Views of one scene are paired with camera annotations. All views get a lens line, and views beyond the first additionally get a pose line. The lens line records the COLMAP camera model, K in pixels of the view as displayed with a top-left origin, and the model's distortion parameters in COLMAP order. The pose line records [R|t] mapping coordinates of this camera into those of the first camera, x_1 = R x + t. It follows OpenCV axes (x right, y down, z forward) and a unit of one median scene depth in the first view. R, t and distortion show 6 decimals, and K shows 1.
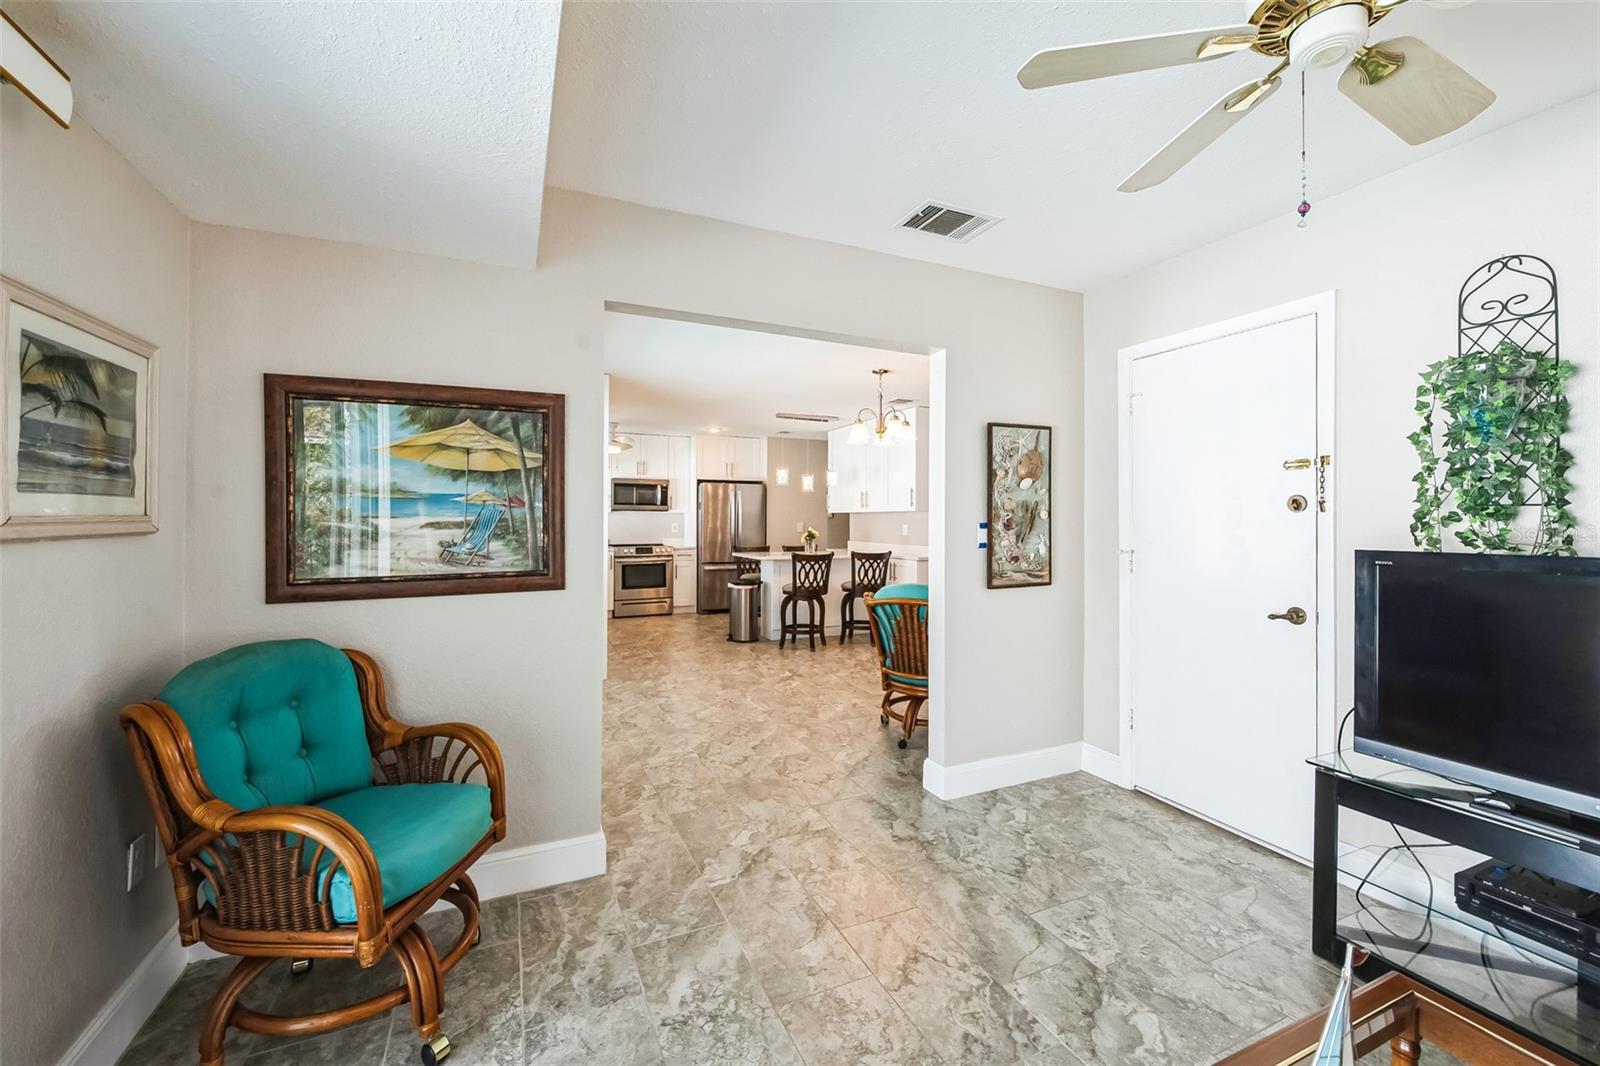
lens RADIAL K [[627.1, 0, 797.7], [0, 627.1, 516.3], [0, 0, 1]] dist [-0.011243, -0.002187]
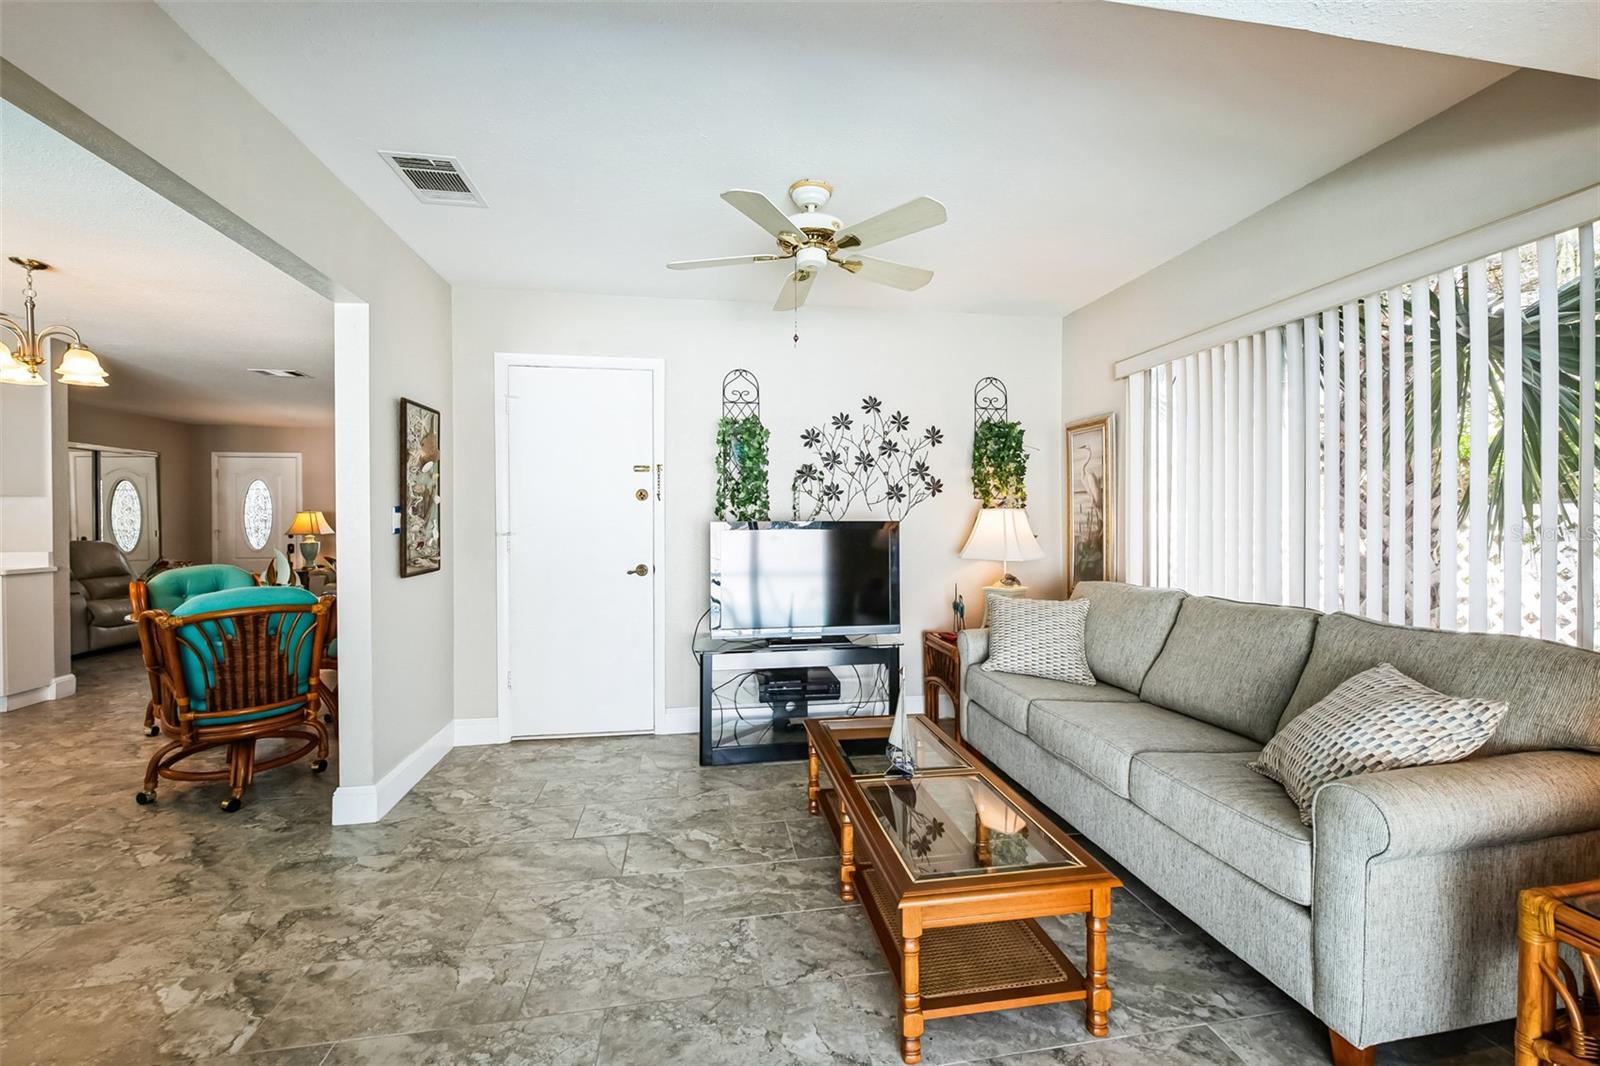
lens RADIAL K [[627.1, 0, 803.7], [0, 627.1, 527.6], [0, 0, 1]] dist [-0.011243, -0.002187]
pose [[0.252147, -0.017113, 0.967537, -0.380792], [-0.004308, 0.999814, 0.018807, 0.018610], [-0.967679, -0.008910, 0.252027, 0.170393]]
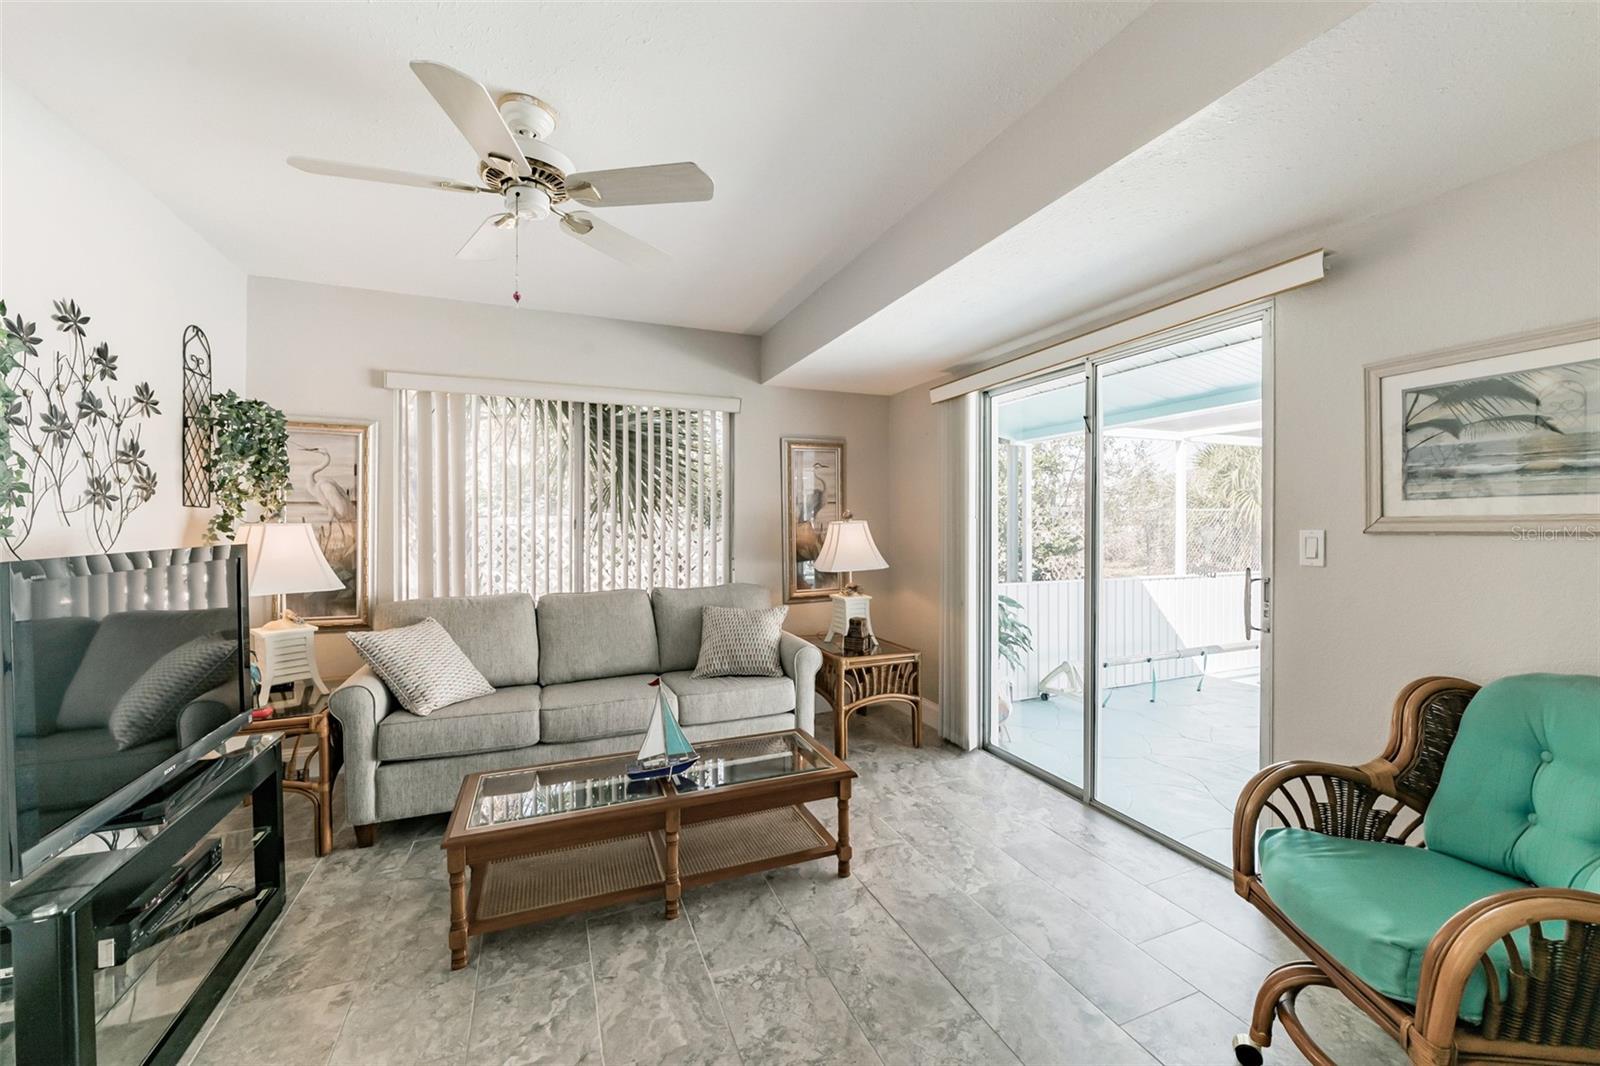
lens RADIAL K [[627.1, 0, 794.2], [0, 627.1, 528.6], [0, 0, 1]] dist [-0.011243, -0.002187]
pose [[-0.998991, -0.006038, 0.044494, -0.065183], [-0.005989, 0.999981, 0.001230, 0.010352], [-0.044501, 0.000963, -0.999009, 0.676523]]
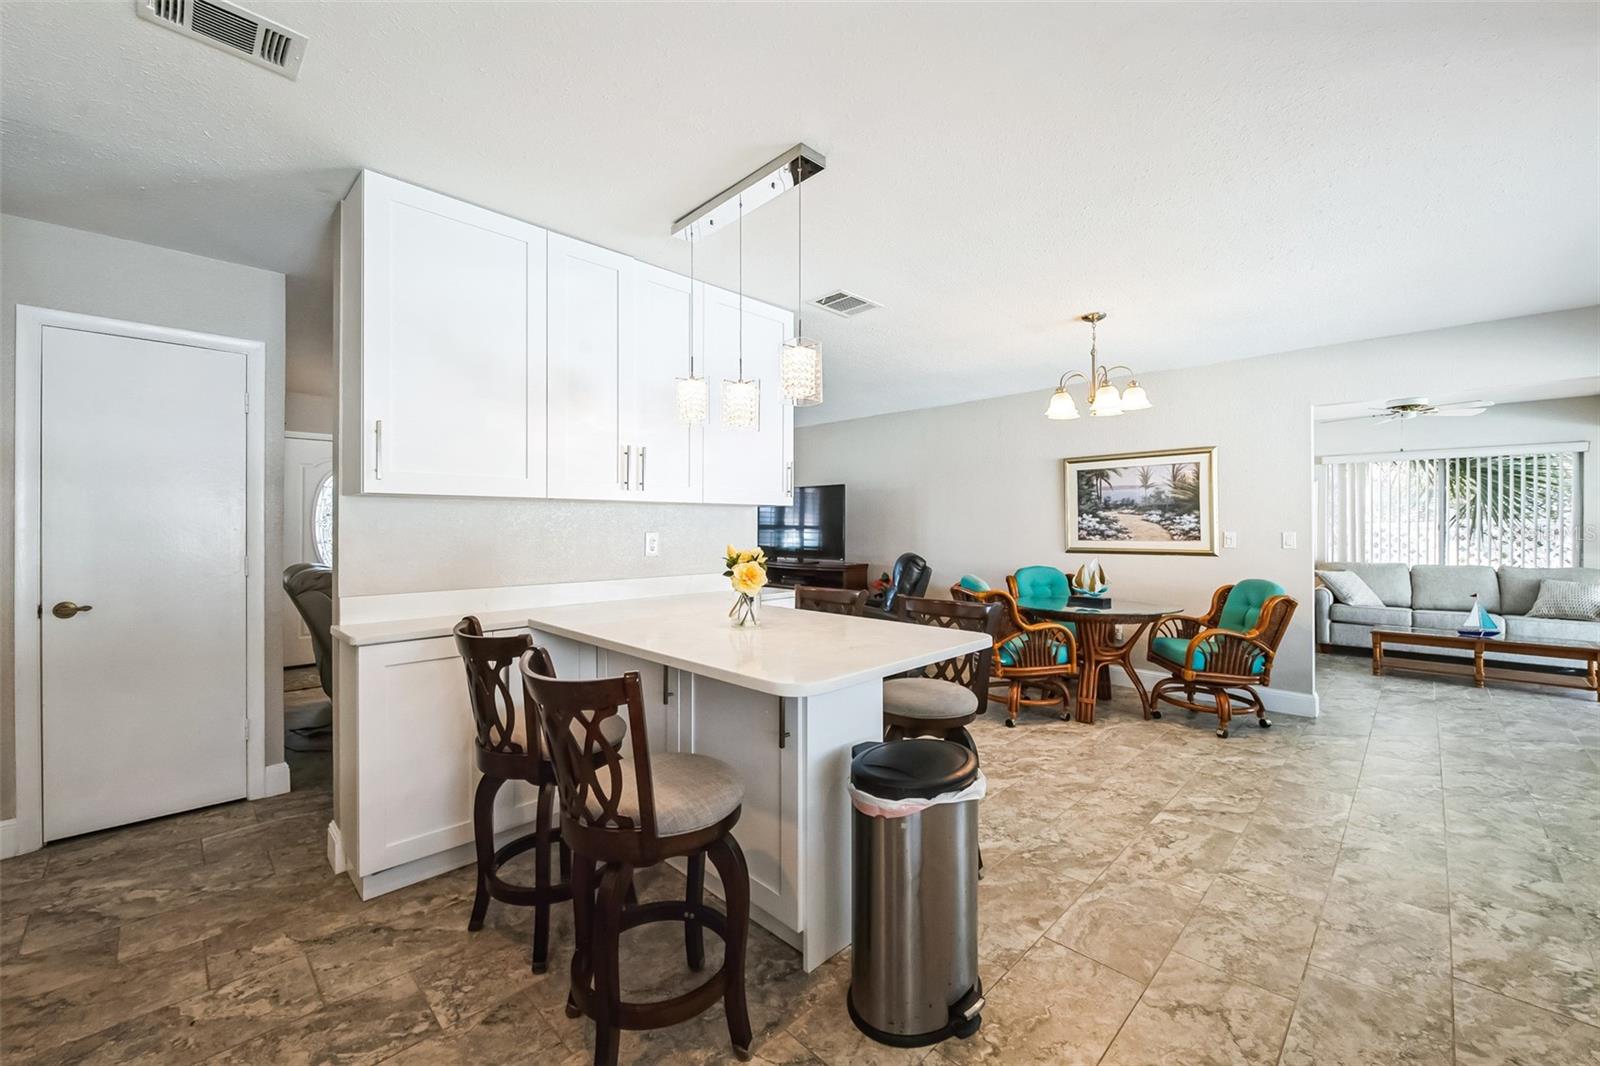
lens RADIAL K [[627.1, 0, 795.7], [0, 627.1, 532.2], [0, 0, 1]] dist [-0.011243, -0.002187]
pose [[-0.345312, -0.011124, 0.938422, -0.333865], [-0.004299, 0.999938, 0.010272, 0.010322], [-0.938478, -0.000487, -0.345338, 1.252688]]
